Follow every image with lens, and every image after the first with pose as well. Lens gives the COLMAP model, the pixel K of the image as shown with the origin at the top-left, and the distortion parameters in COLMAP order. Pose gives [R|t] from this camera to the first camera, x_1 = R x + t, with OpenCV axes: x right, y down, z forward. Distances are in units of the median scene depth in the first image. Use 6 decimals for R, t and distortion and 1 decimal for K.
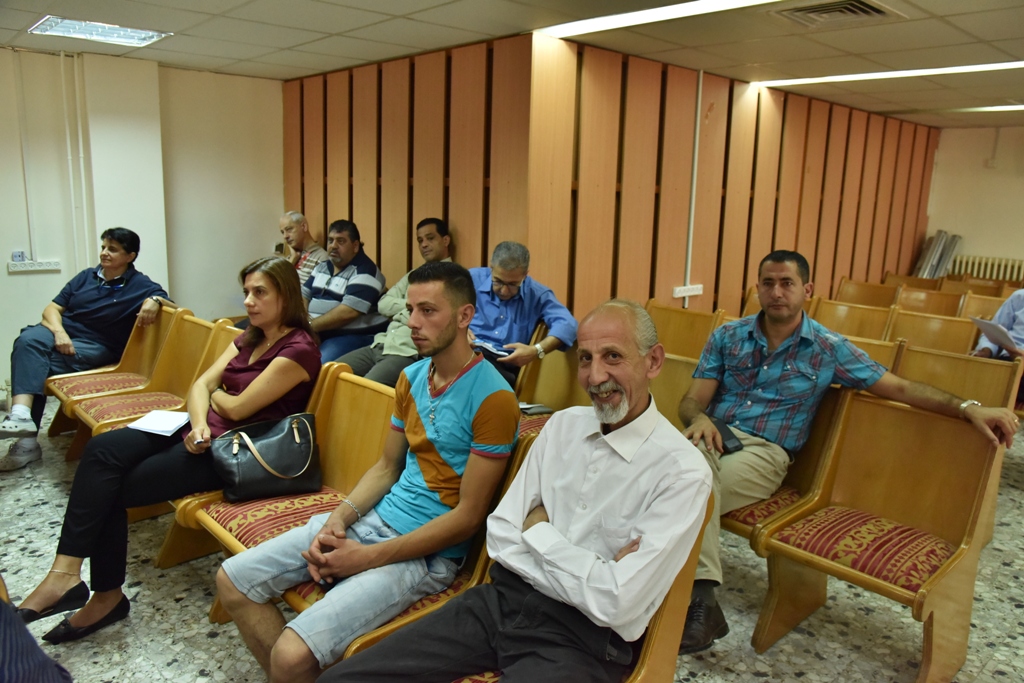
lens RADIAL K [[683.8, 0, 512.0], [0, 683.8, 341.5], [0, 0, 1]] dist [-0.119104, 0.058878]
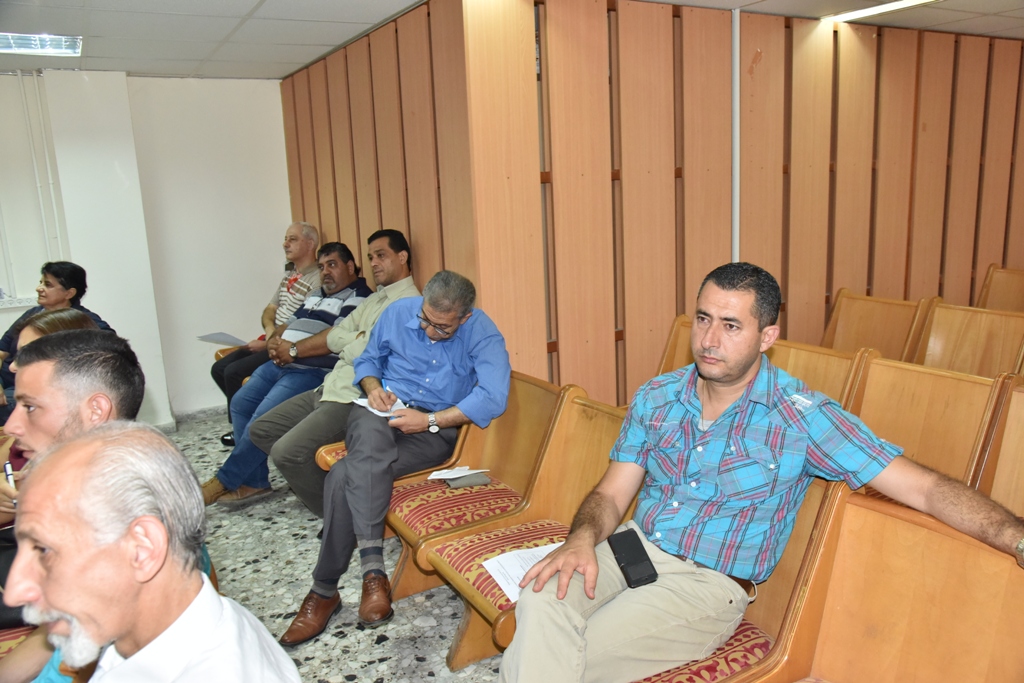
lens RADIAL K [[759.4, 0, 511.1], [0, 759.4, 305.8], [0, 0, 1]] dist [-0.148612, 0.148480]
pose [[0.979799, -0.044270, -0.195021, 0.256344], [0.034392, 0.997962, -0.053750, -0.047304], [0.197003, 0.045957, 0.979325, 0.196786]]
